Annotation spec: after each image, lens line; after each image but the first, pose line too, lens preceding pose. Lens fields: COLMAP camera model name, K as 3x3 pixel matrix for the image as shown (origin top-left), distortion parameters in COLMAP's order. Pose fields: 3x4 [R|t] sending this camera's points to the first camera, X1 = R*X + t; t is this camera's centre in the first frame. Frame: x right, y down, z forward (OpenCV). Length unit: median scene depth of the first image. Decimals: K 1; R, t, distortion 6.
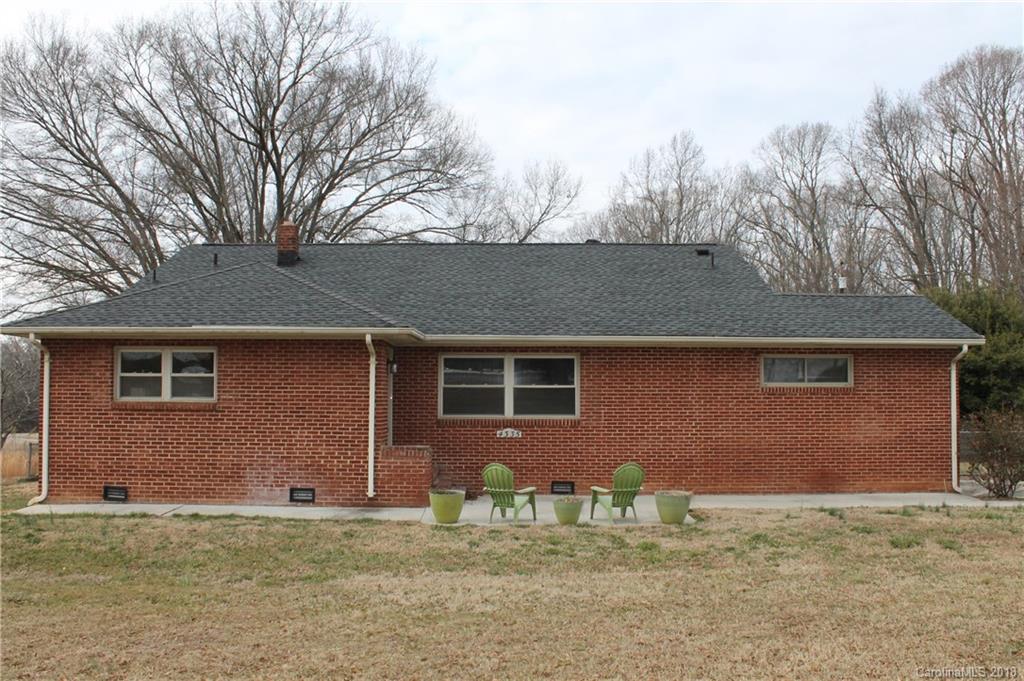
lens RADIAL K [[882.9, 0, 512.0], [0, 882.9, 340.5], [0, 0, 1]] dist [-0.004300, 0.004142]
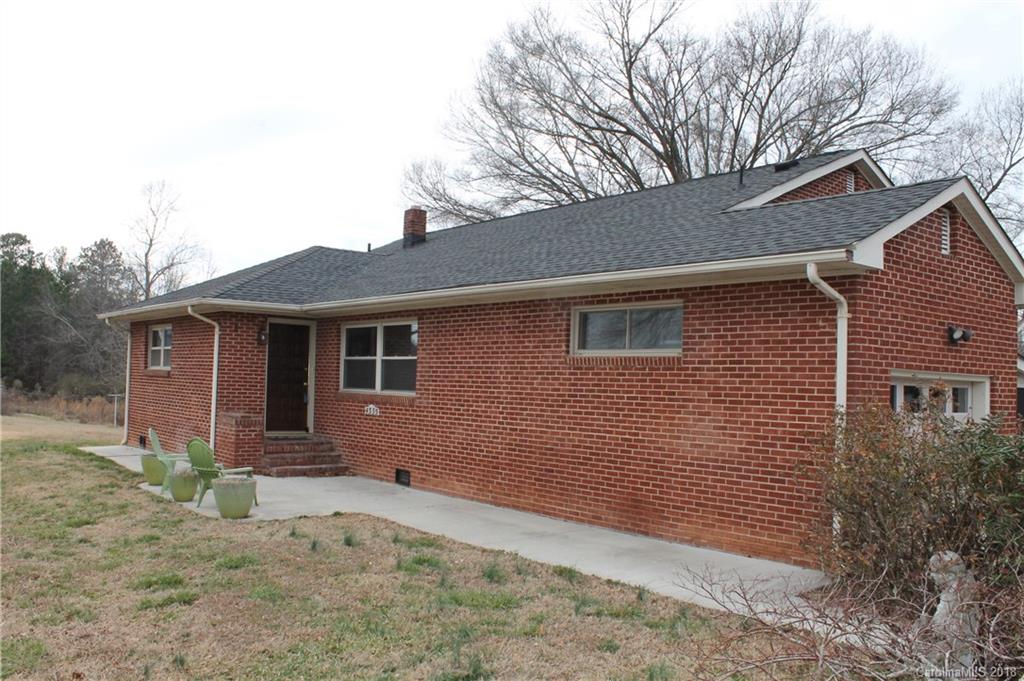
lens RADIAL K [[882.9, 0, 512.0], [0, 882.9, 340.5], [0, 0, 1]] dist [-0.004300, 0.004142]
pose [[0.587808, -0.019715, -0.808760, 0.792099], [0.057832, 0.998169, 0.017700, 0.026608], [0.806931, -0.057176, 0.587872, 0.585419]]
